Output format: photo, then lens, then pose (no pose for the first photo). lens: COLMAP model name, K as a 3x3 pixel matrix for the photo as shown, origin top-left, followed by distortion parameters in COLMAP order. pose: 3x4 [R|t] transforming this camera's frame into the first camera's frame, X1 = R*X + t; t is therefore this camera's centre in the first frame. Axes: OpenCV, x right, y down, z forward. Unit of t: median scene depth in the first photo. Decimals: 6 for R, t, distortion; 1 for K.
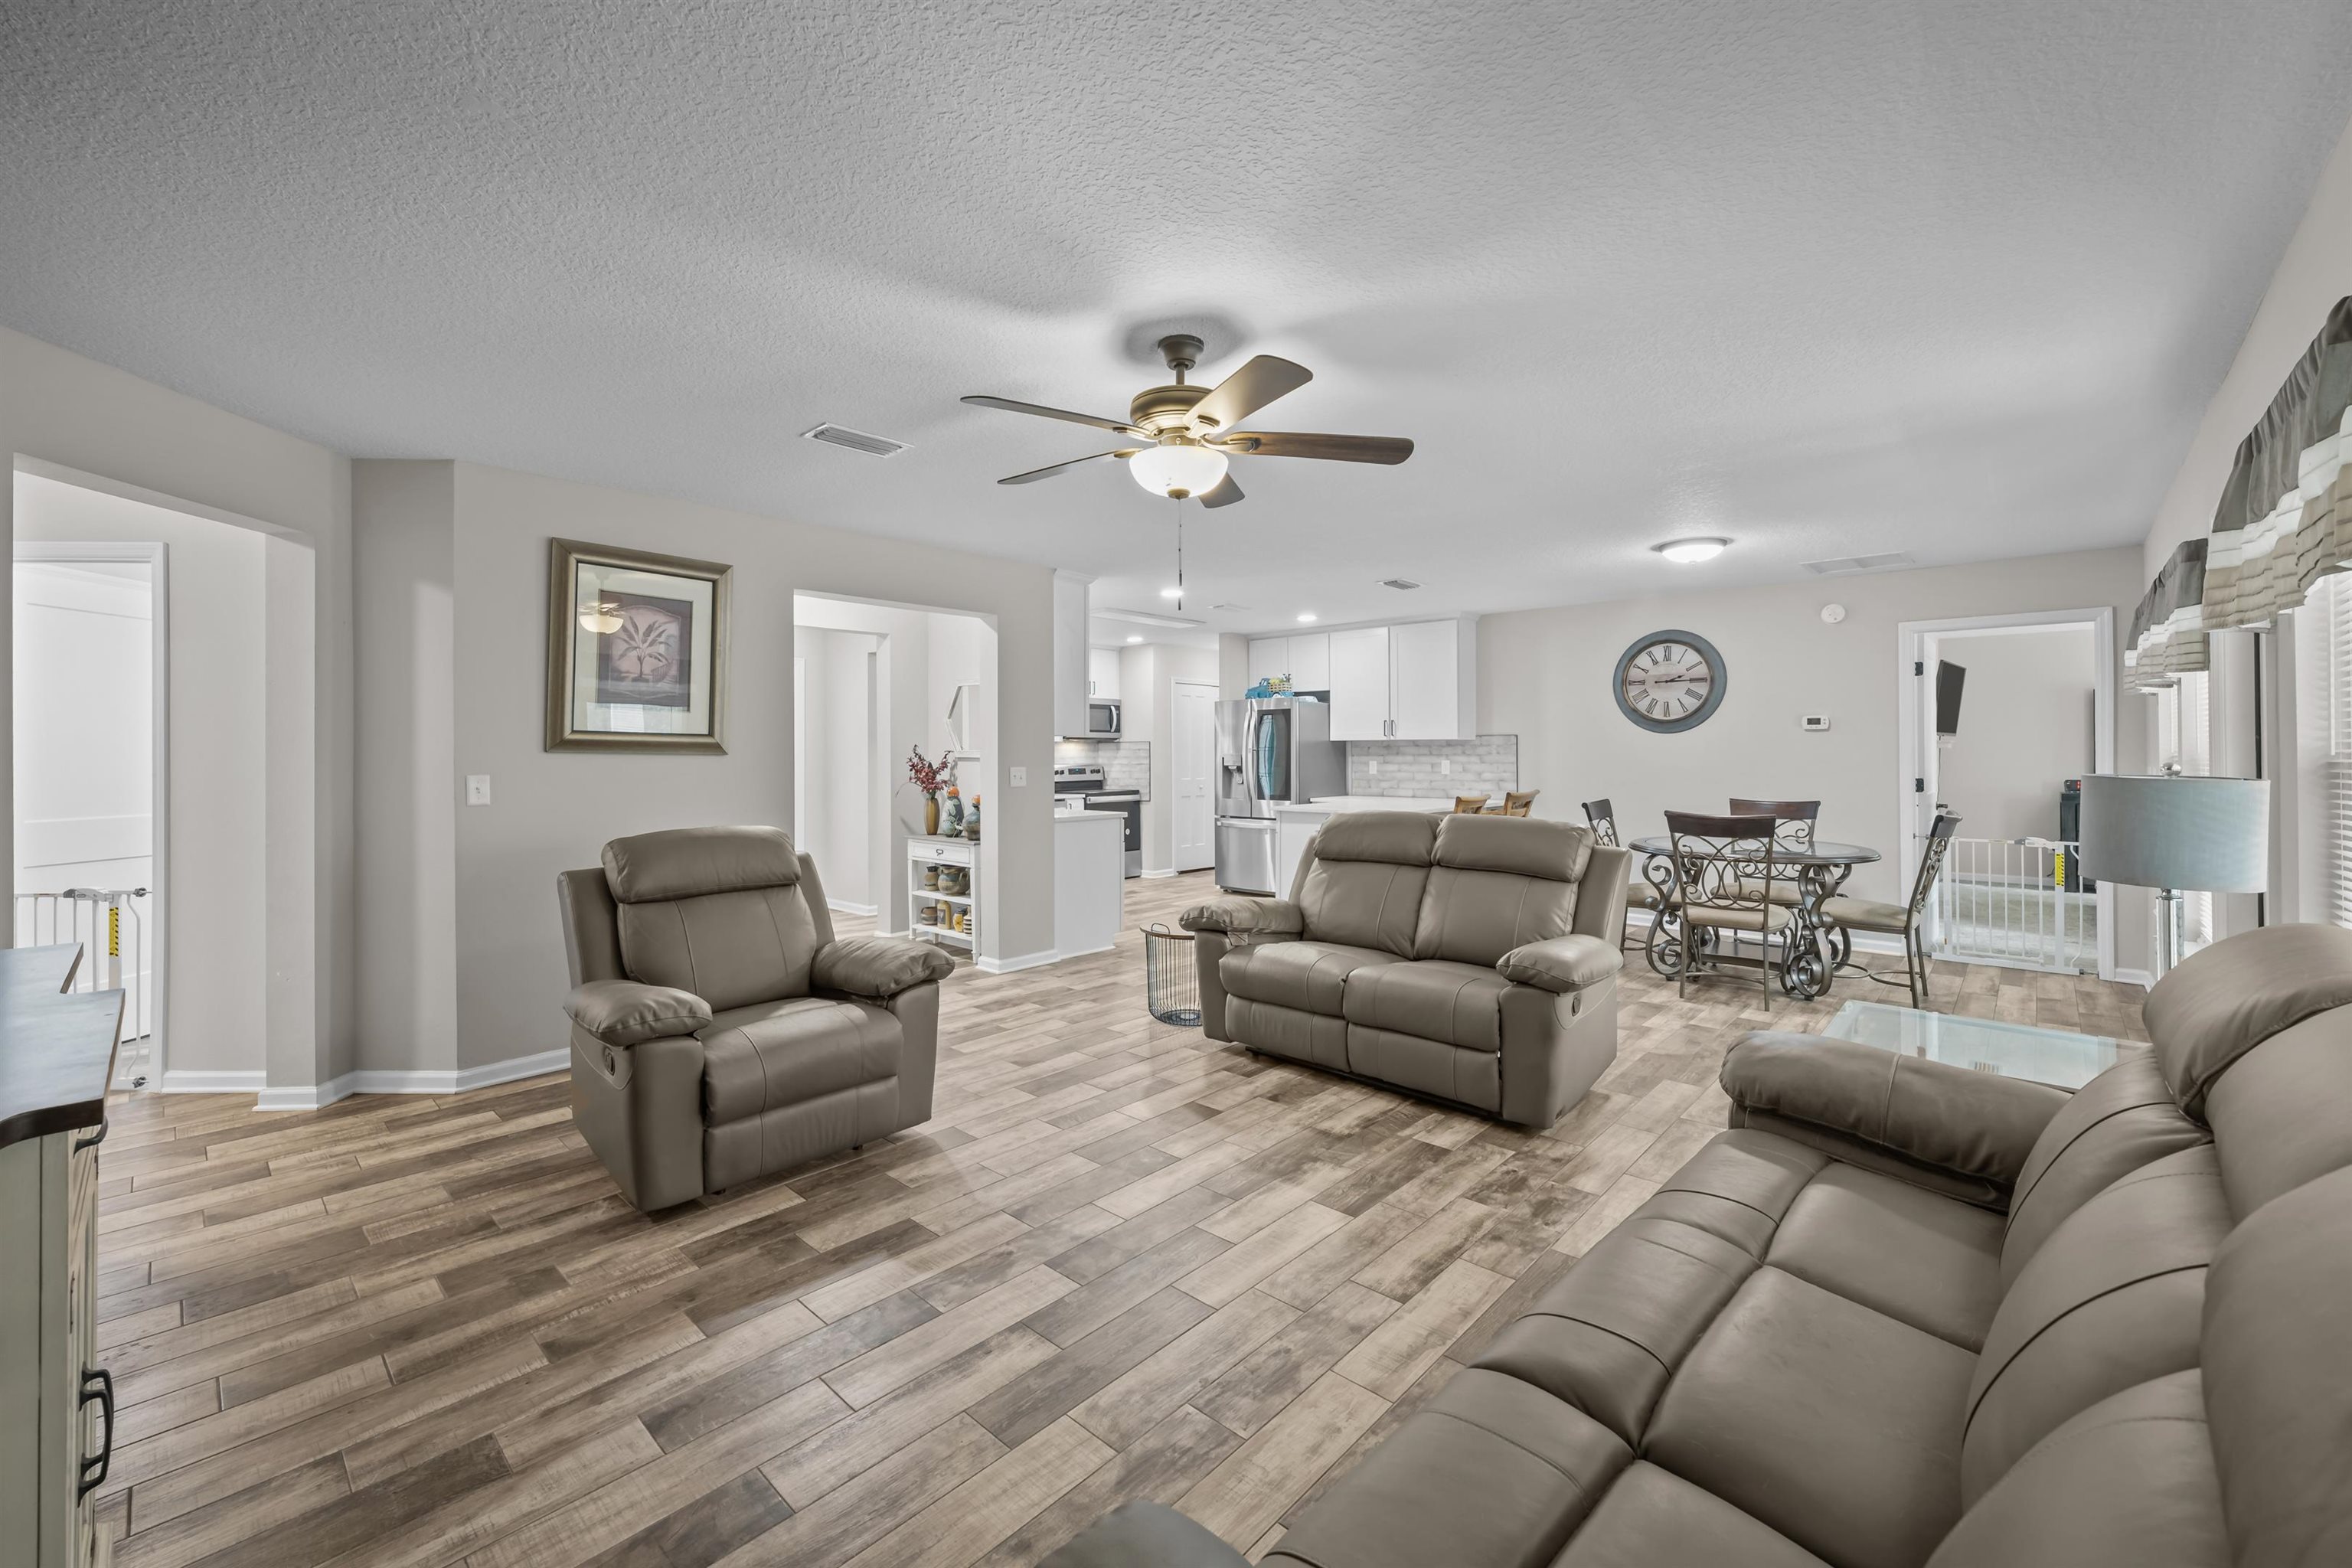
lens RADIAL K [[945.7, 0, 1139.4], [0, 945.7, 751.5], [0, 0, 1]] dist [0.002412, -0.000477]
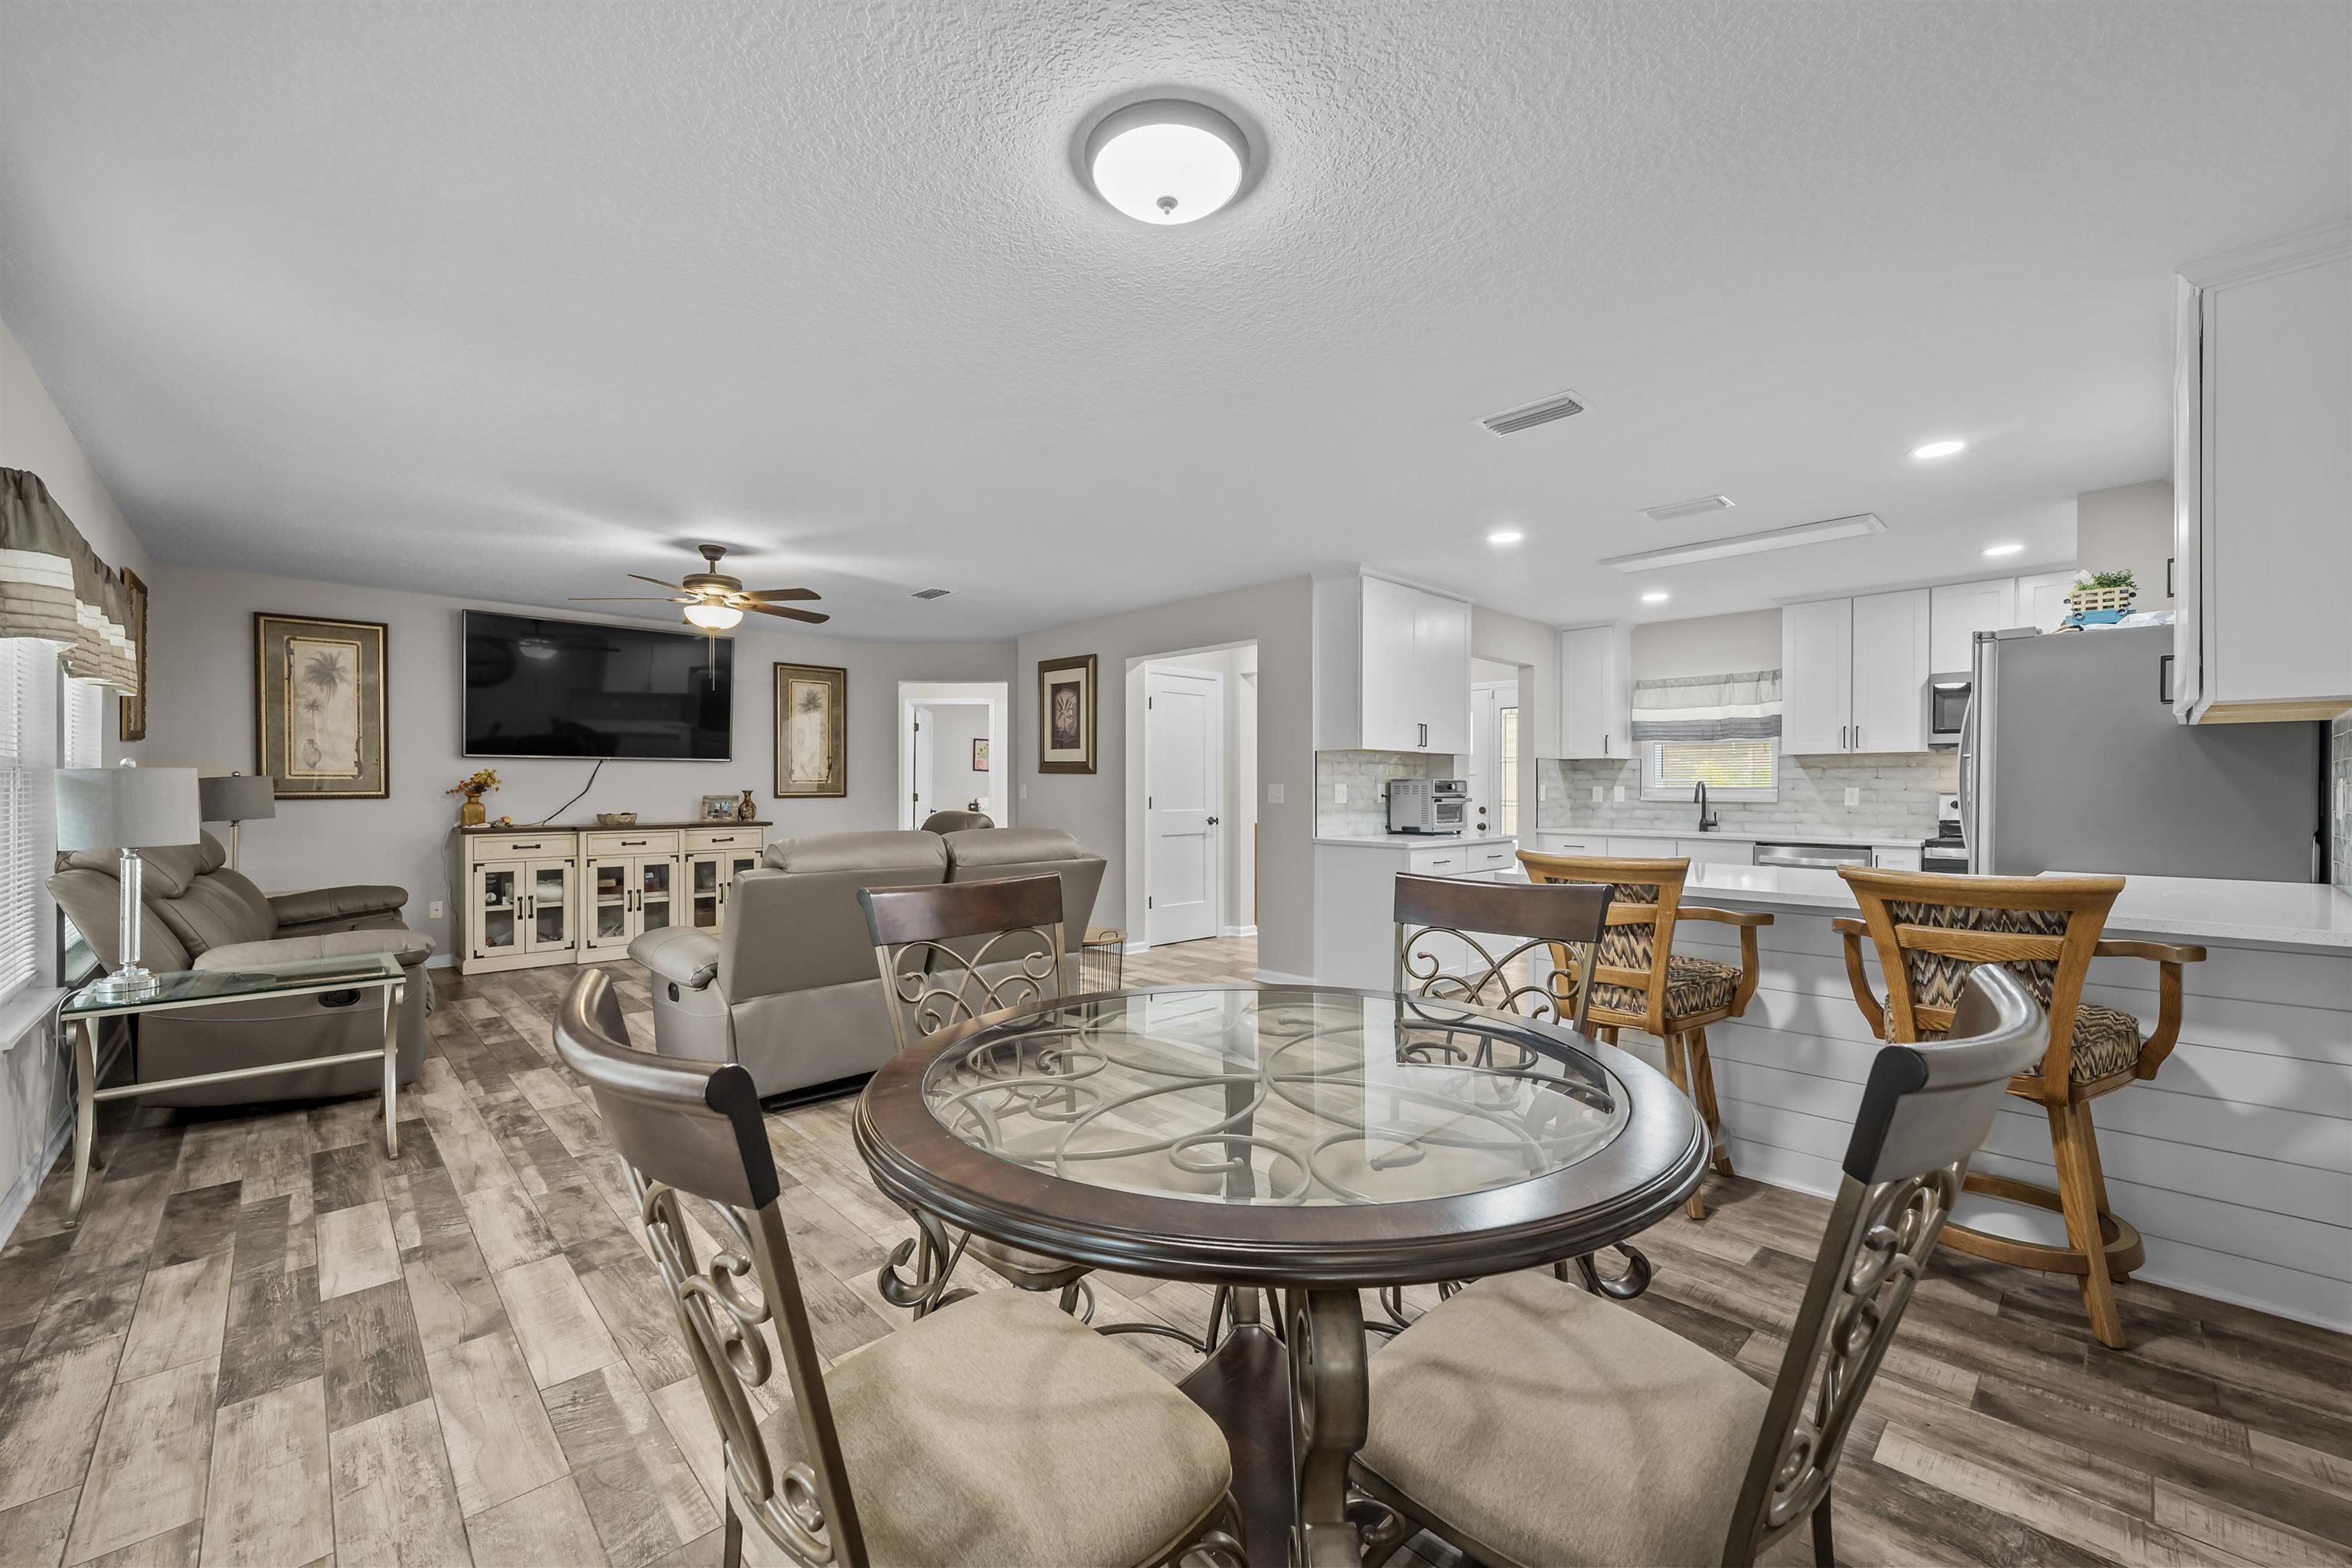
lens RADIAL K [[945.7, 0, 1164.3], [0, 945.7, 793.2], [0, 0, 1]] dist [0.002412, -0.000477]
pose [[-0.043080, 0.006343, -0.999052, 0.769016], [-0.000809, 0.999979, 0.006384, 0.017527], [0.999071, 0.001084, -0.043074, 0.817231]]
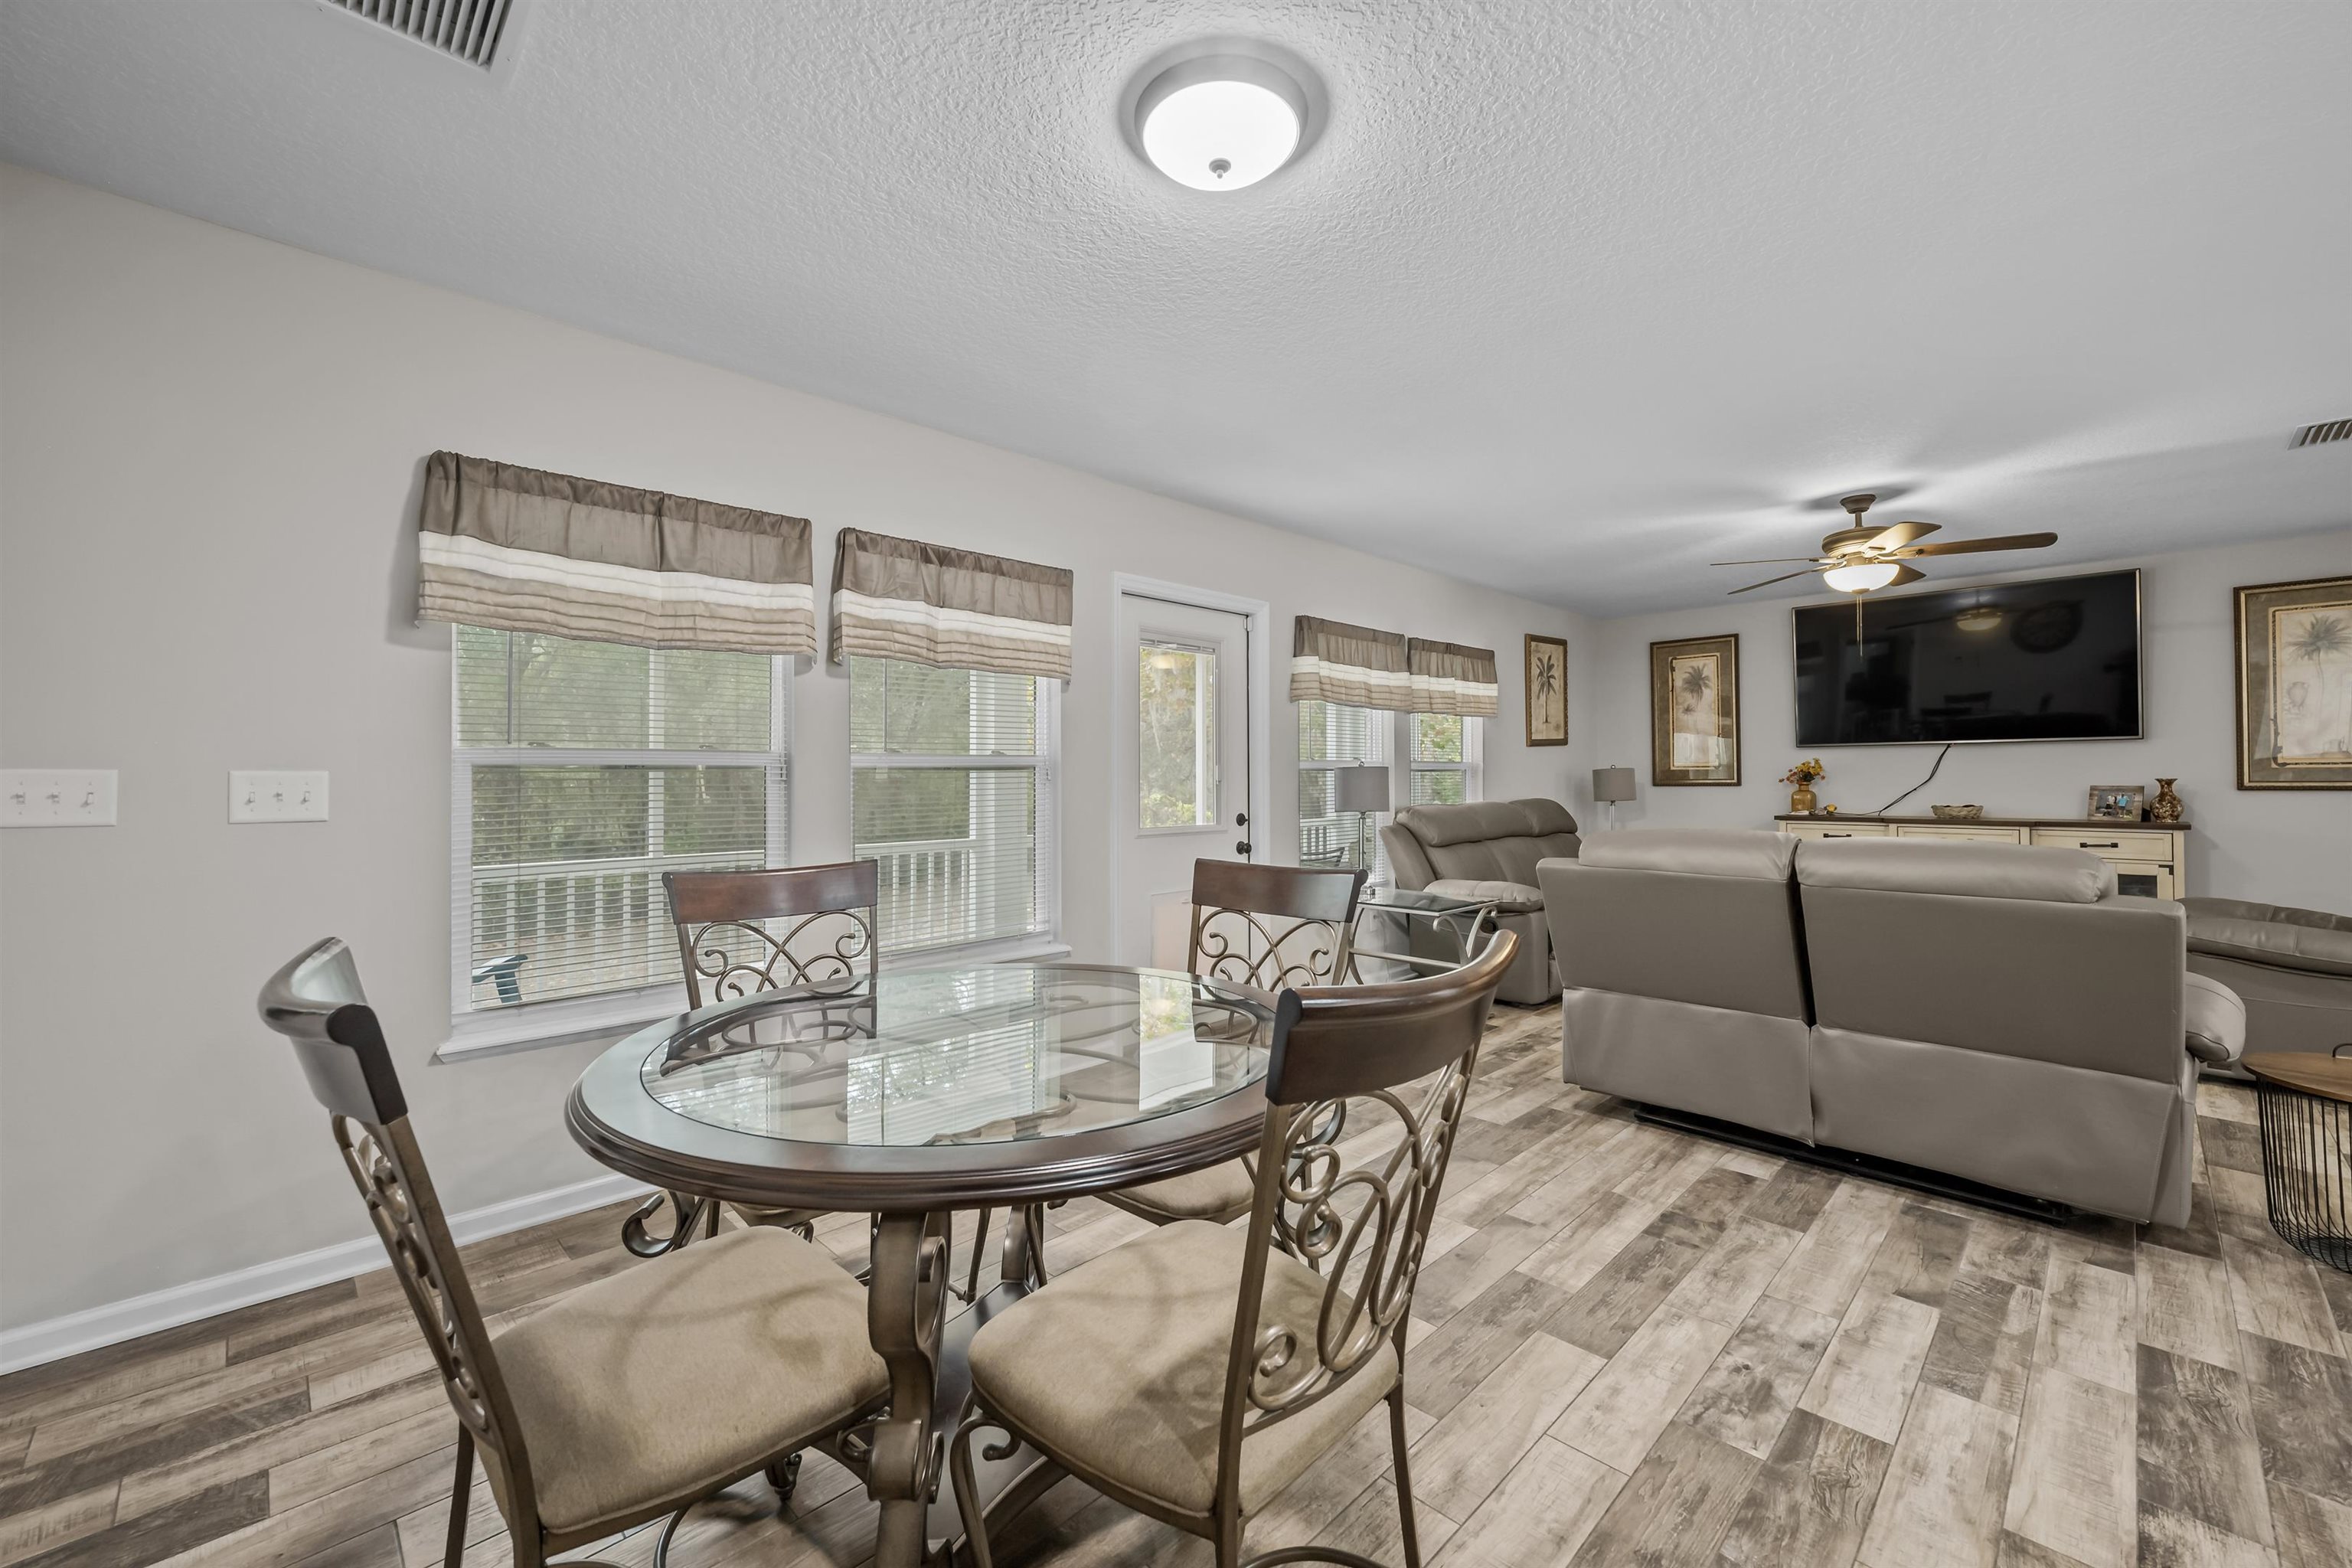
lens RADIAL K [[945.7, 0, 1186.0], [0, 945.7, 794.0], [0, 0, 1]] dist [0.002412, -0.000477]
pose [[-0.999913, 0.004484, 0.012374, 0.478840], [0.004702, 0.999832, 0.017691, 0.016270], [-0.012293, 0.017748, -0.999767, 1.085089]]
